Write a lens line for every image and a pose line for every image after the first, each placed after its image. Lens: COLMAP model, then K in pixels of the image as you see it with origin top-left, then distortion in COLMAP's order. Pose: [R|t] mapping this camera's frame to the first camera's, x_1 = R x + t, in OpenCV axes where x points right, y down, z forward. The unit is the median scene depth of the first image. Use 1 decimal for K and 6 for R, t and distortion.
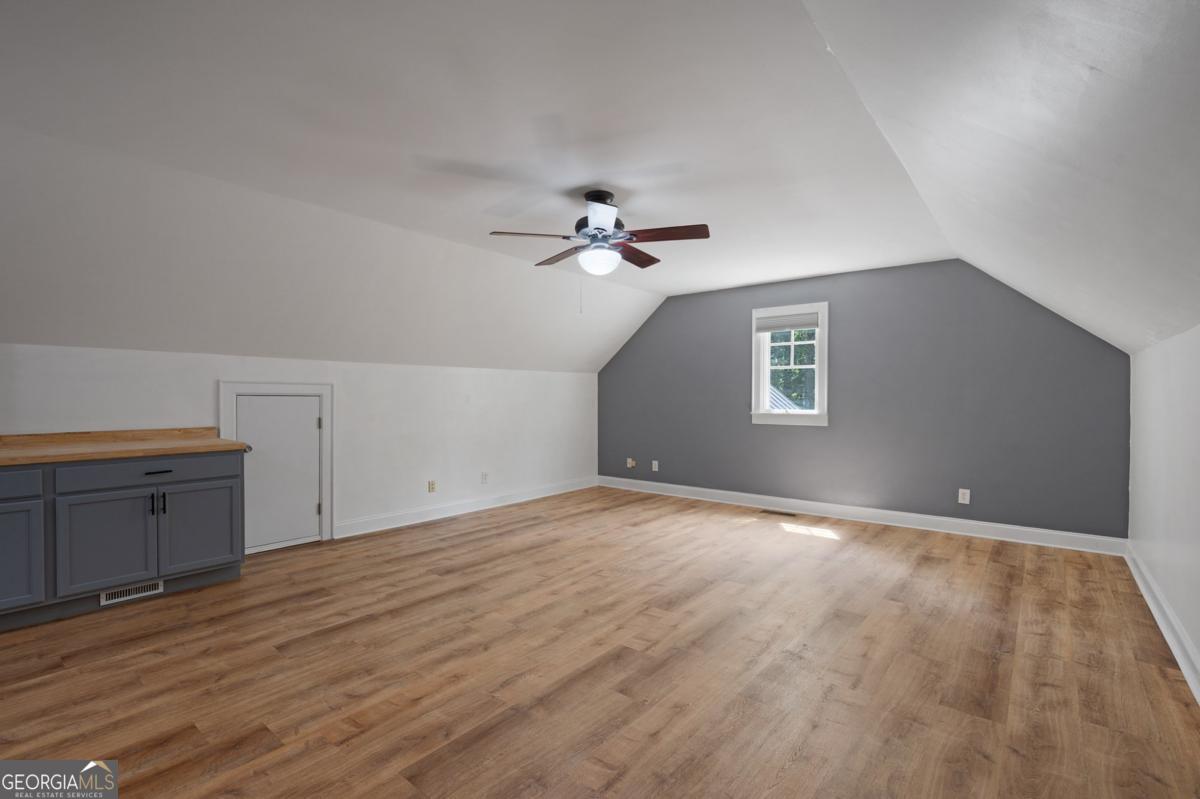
lens RADIAL K [[544.6, 0, 600.5], [0, 544.6, 399.3], [0, 0, 1]] dist [0.001945, -0.000004]
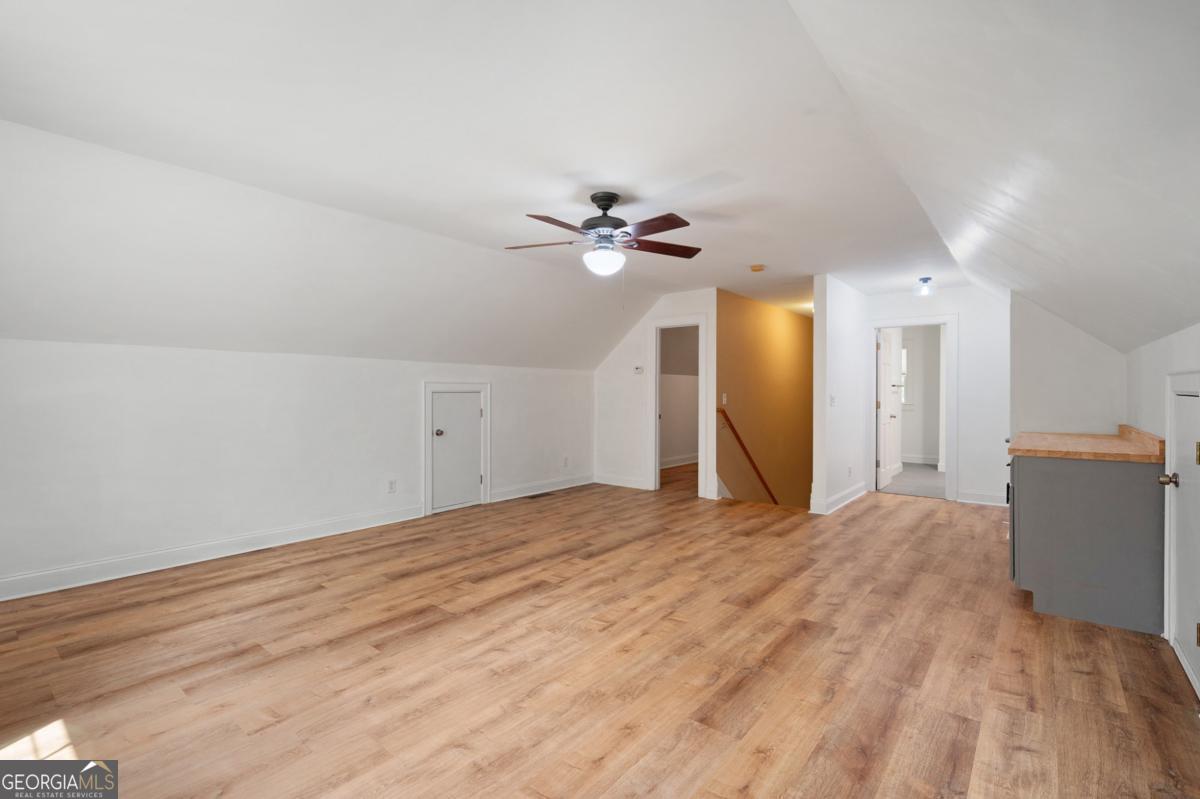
lens RADIAL K [[544.6, 0, 602.6], [0, 544.6, 397.7], [0, 0, 1]] dist [0.001945, -0.000004]
pose [[-0.999940, -0.003912, -0.010194, 0.011428], [-0.004082, 0.999853, 0.016669, -0.014487], [0.010127, 0.016710, -0.999809, 2.070353]]
